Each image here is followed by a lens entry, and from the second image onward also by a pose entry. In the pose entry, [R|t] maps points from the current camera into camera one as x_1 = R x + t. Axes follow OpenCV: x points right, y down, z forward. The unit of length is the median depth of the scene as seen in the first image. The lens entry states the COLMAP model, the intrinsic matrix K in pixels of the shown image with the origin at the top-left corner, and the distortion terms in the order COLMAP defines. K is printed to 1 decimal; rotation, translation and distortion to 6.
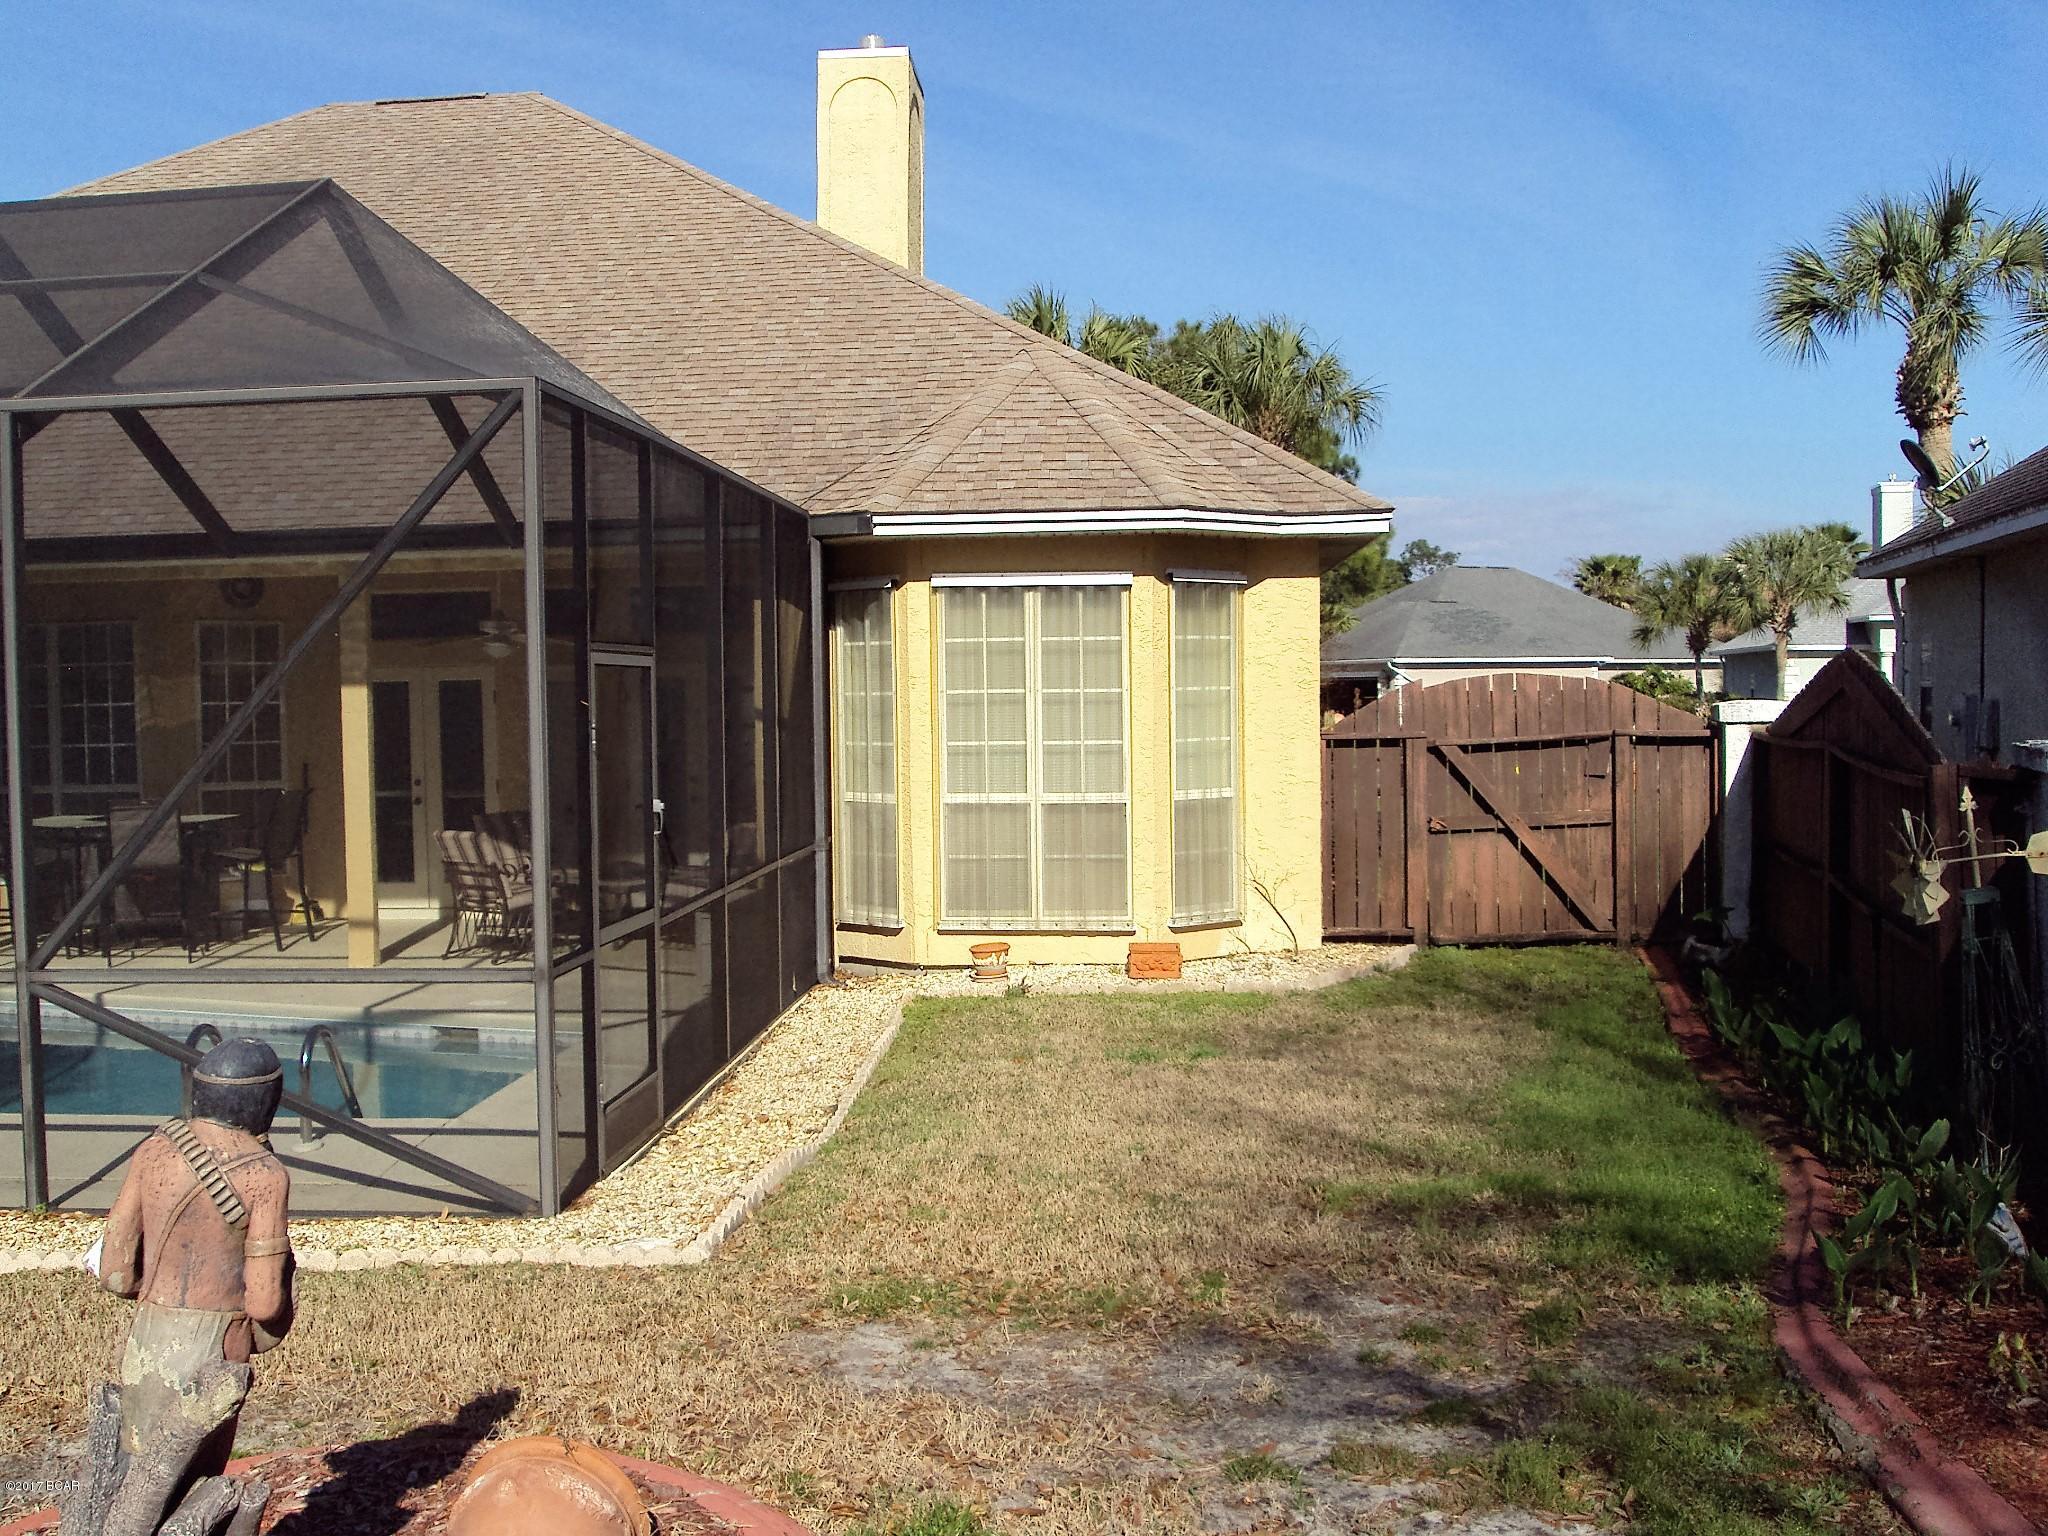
lens RADIAL K [[1990.5, 0, 999.2], [0, 1990.5, 759.9], [0, 0, 1]] dist [-0.115878, 0.050571]
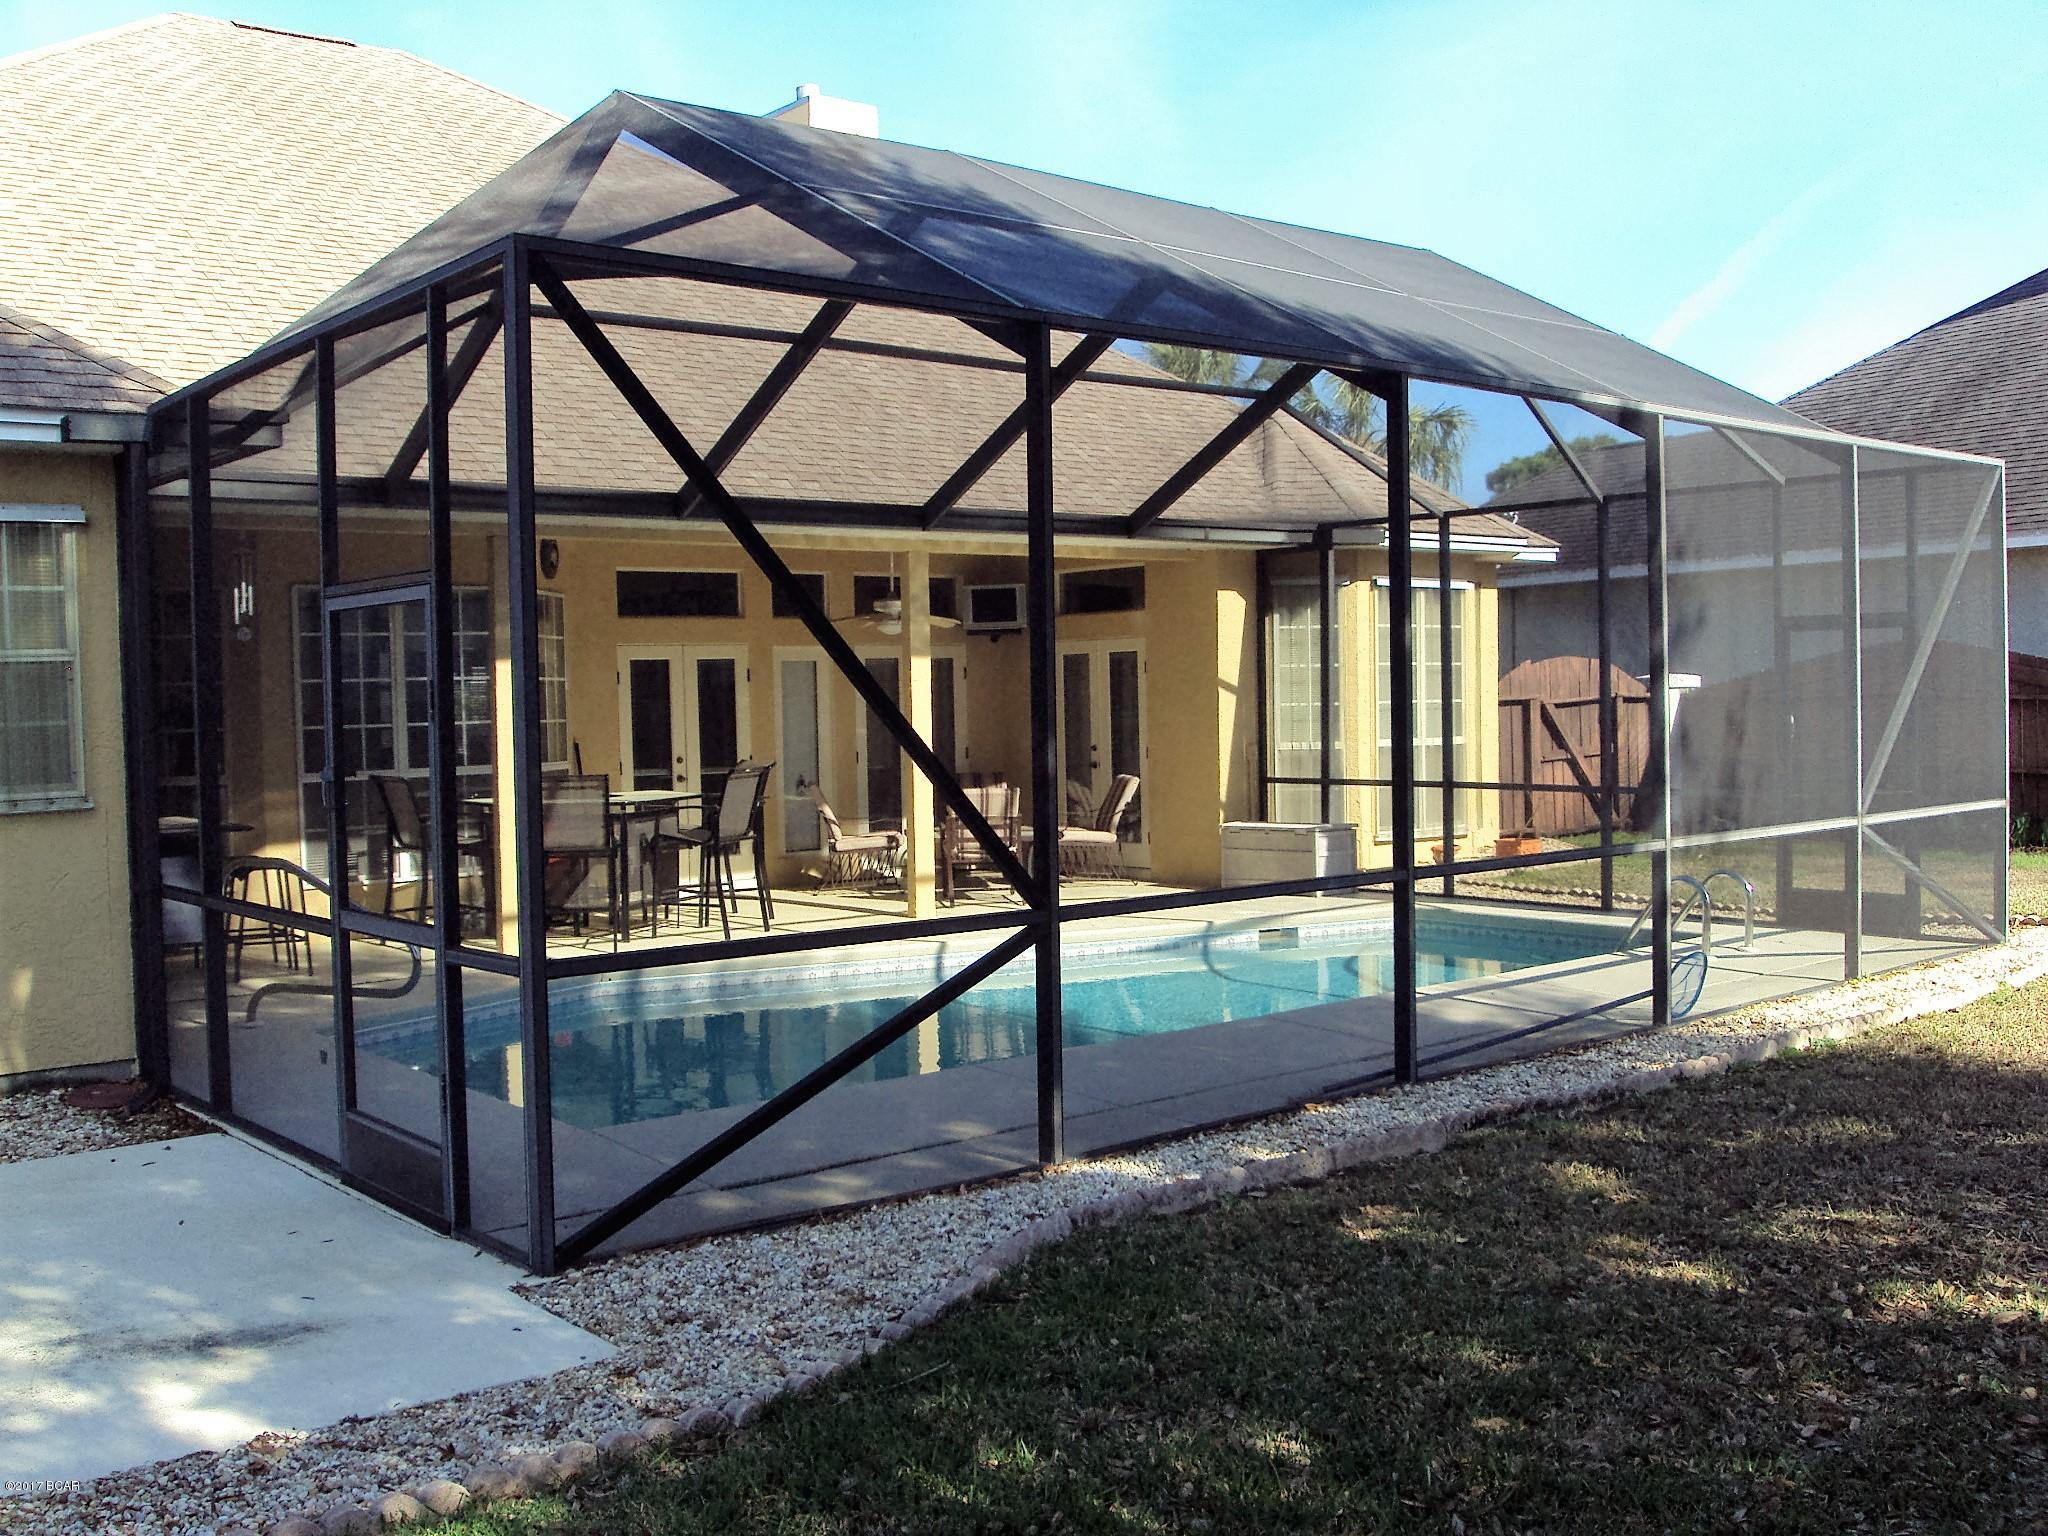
lens RADIAL K [[1990.5, 0, 999.2], [0, 1990.5, 759.9], [0, 0, 1]] dist [-0.115878, 0.050571]
pose [[0.719493, -0.023579, 0.694099, -1.125870], [0.034340, 0.999409, -0.001646, 0.023585], [-0.693650, 0.025020, 0.719877, 0.203393]]
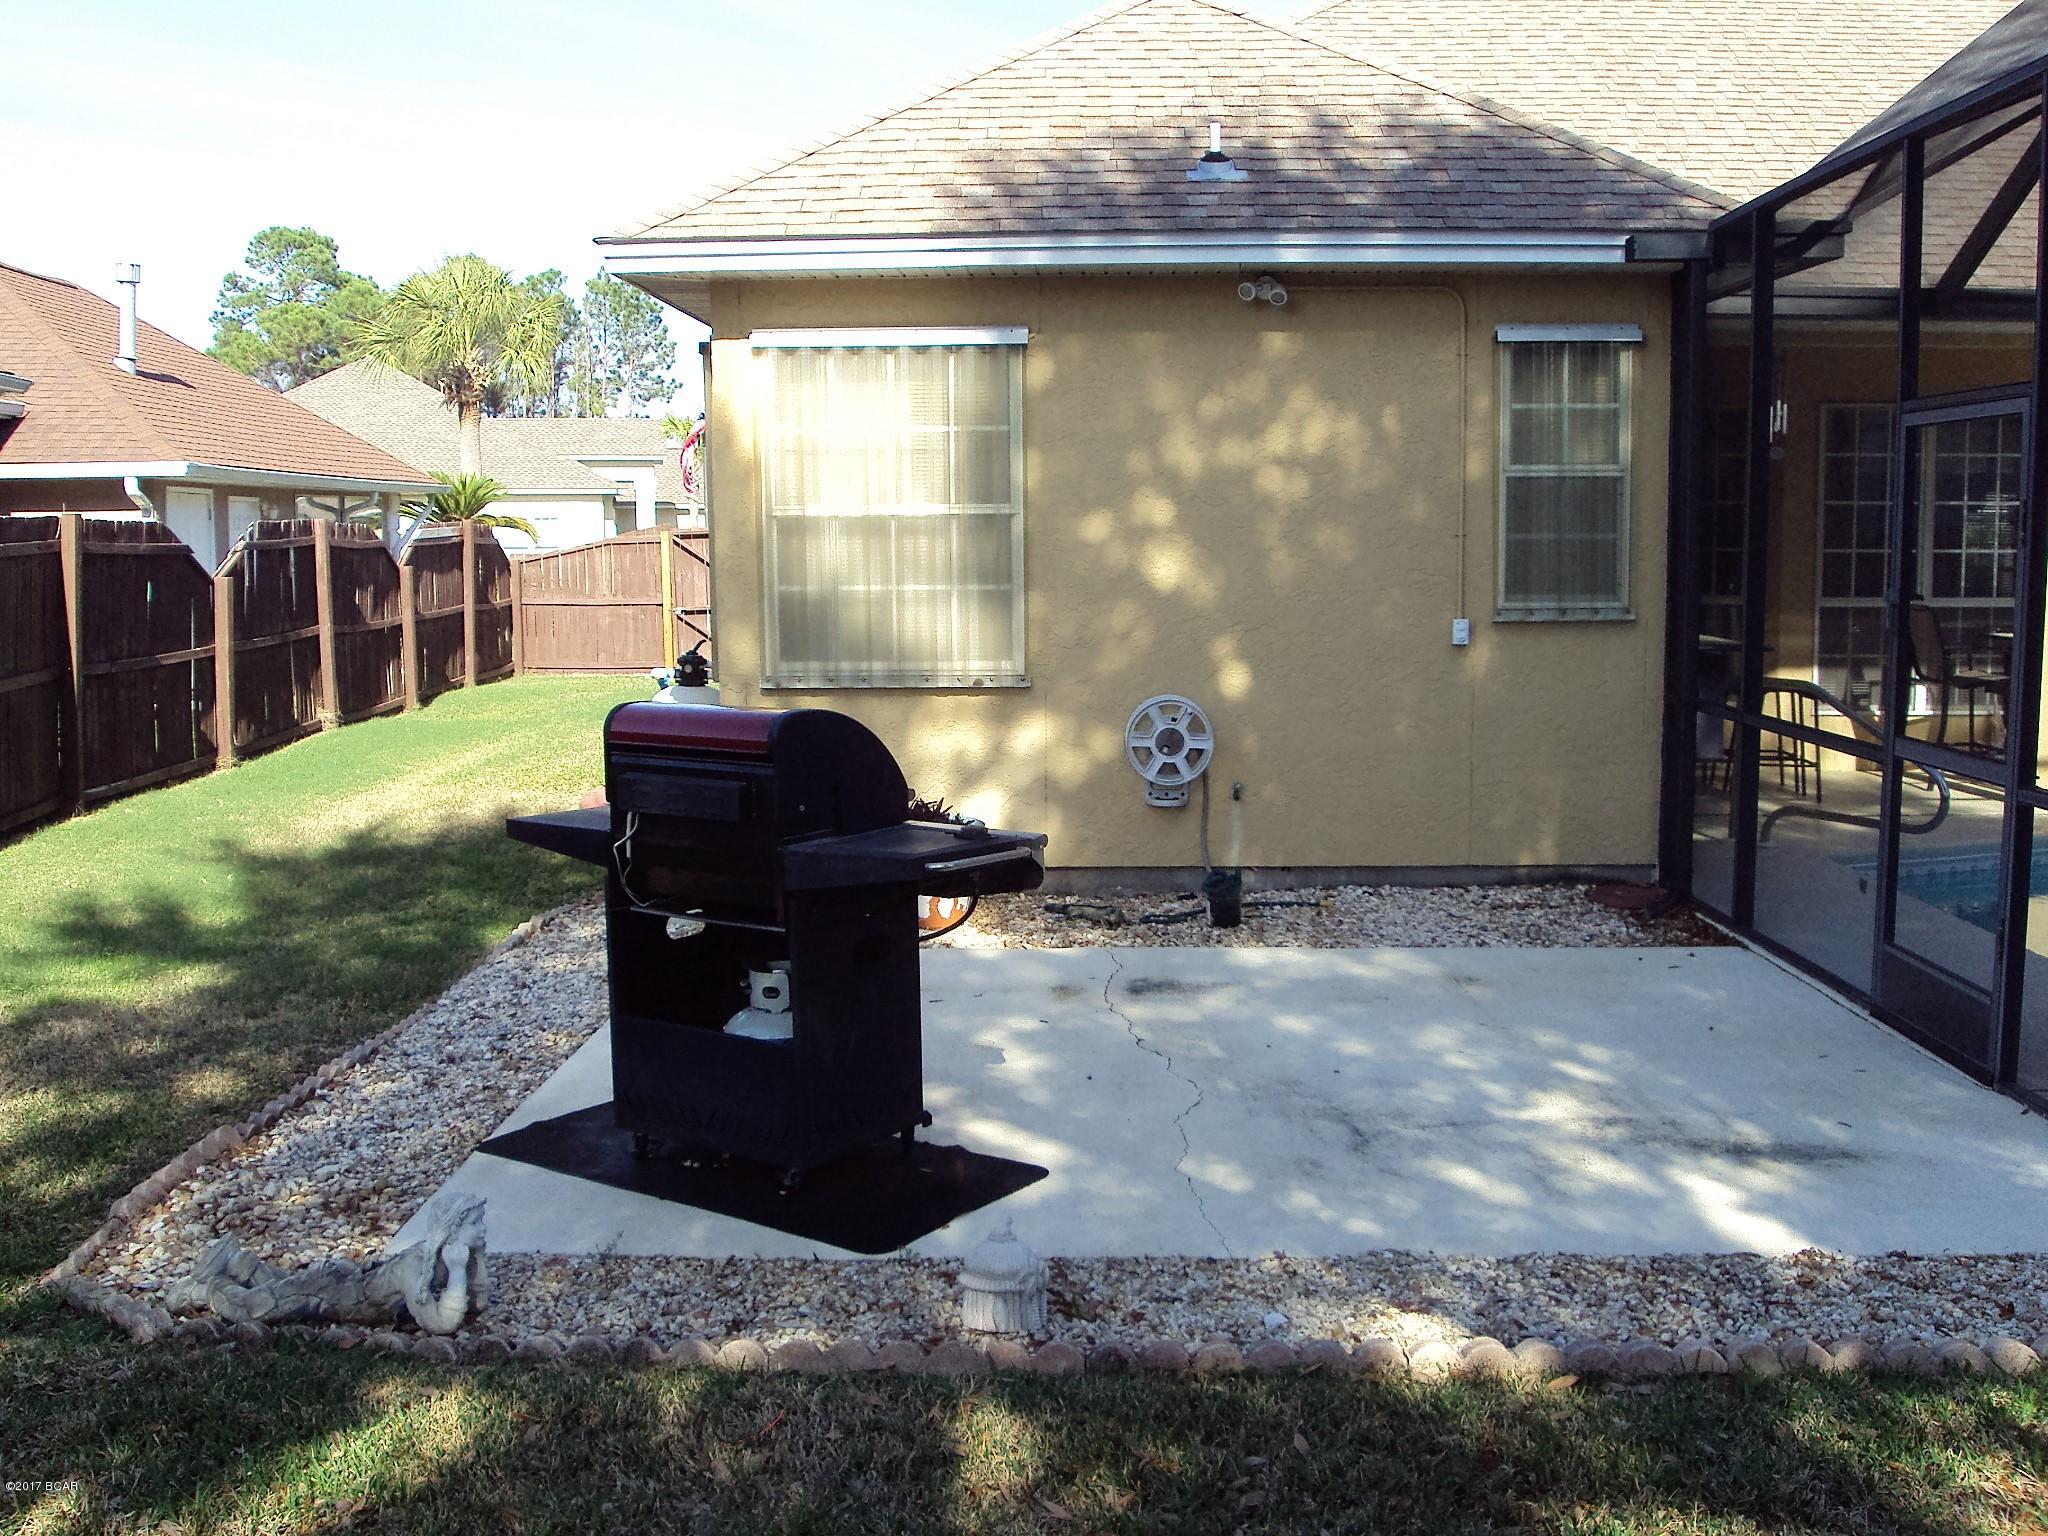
lens RADIAL K [[1990.5, 0, 999.2], [0, 1990.5, 759.9], [0, 0, 1]] dist [-0.115878, 0.050571]
pose [[0.999281, 0.006656, 0.037338, -1.148289], [-0.009611, 0.996786, 0.079530, 0.025423], [-0.036689, -0.079831, 0.996133, 0.214822]]
